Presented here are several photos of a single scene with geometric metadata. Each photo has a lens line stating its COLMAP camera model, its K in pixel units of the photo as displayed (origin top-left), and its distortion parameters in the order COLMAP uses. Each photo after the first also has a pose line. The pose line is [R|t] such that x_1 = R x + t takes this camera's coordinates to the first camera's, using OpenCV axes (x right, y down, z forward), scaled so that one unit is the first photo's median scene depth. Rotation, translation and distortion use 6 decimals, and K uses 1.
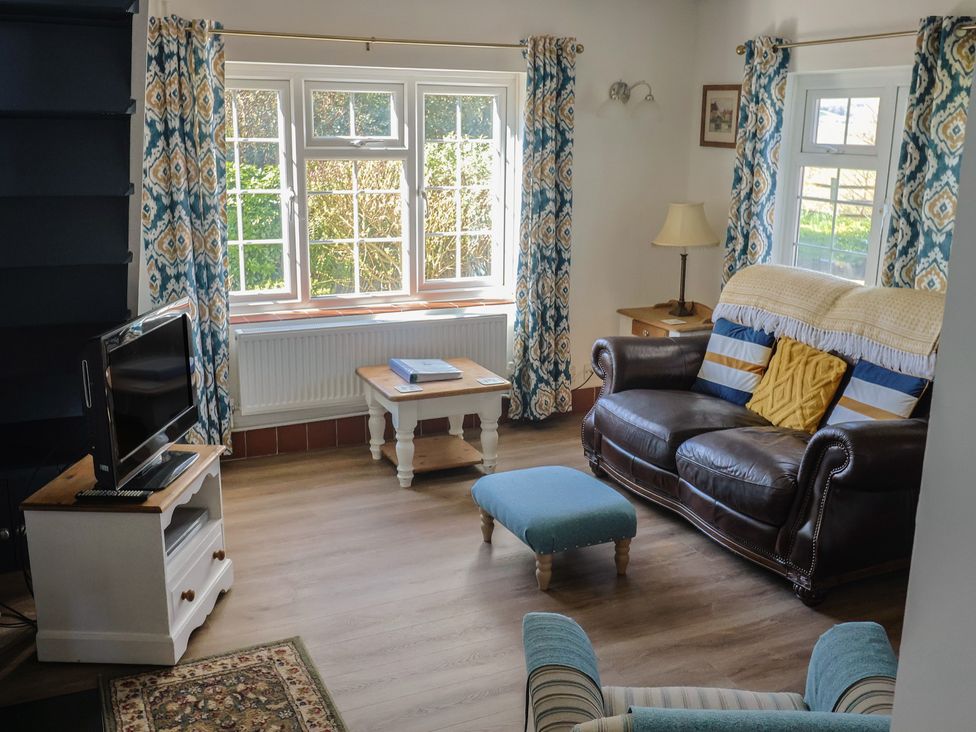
lens RADIAL K [[1078.0, 0, 488.5], [0, 1078.0, 367.1], [0, 0, 1]] dist [-0.001994, 0.000000]
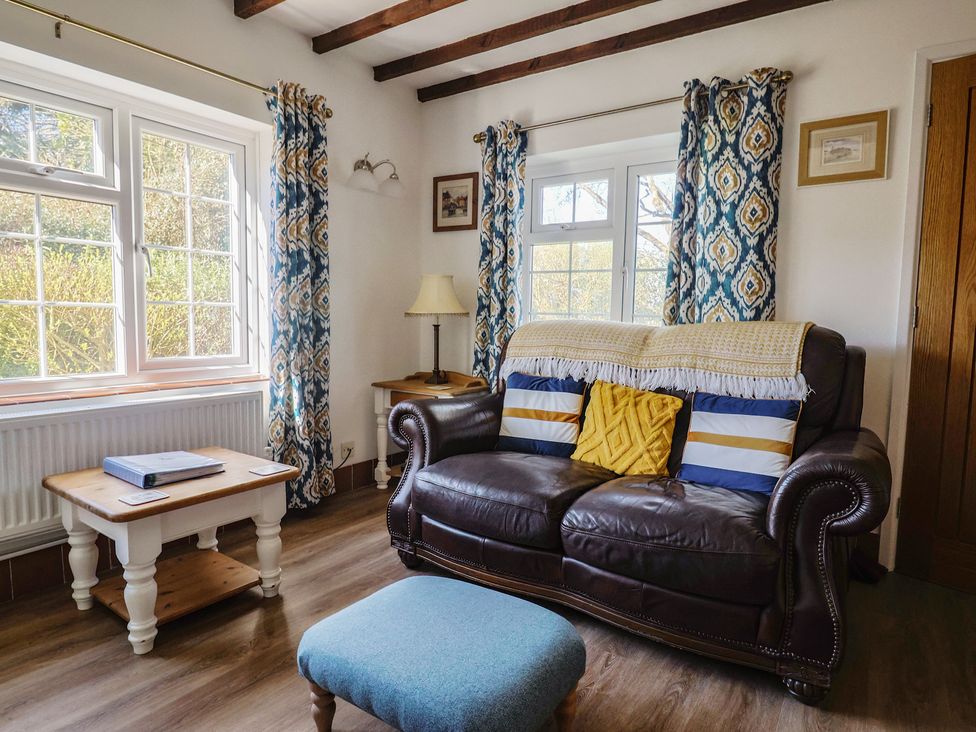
lens RADIAL K [[569.6, 0, 497.9], [0, 569.6, 360.7], [0, 0, 1]] dist [0.003347, -0.017076]
pose [[0.849881, -0.034983, 0.525812, -0.067291], [0.117230, 0.985343, -0.123924, 0.006101], [-0.513769, 0.166962, 0.841525, 0.563908]]
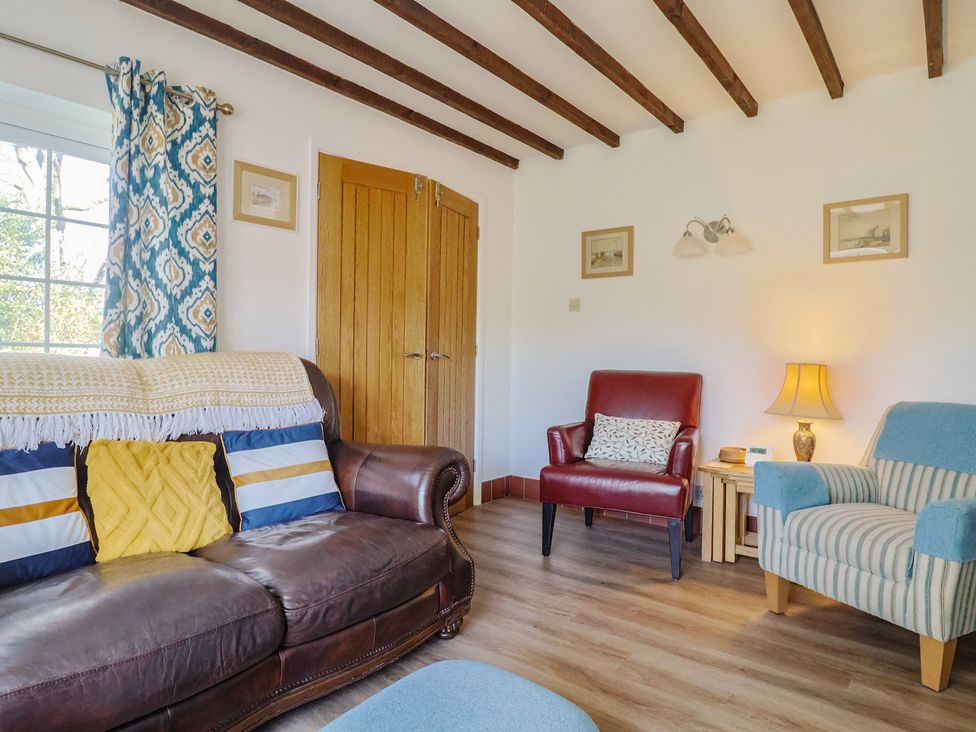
lens RADIAL K [[569.6, 0, 538.1], [0, 569.6, 359.6], [0, 0, 1]] dist [0.003347, -0.017076]
pose [[-0.488730, -0.022879, 0.872135, -0.154626], [0.195709, 0.971304, 0.135153, -0.066547], [-0.850201, 0.236738, -0.470228, 0.851435]]
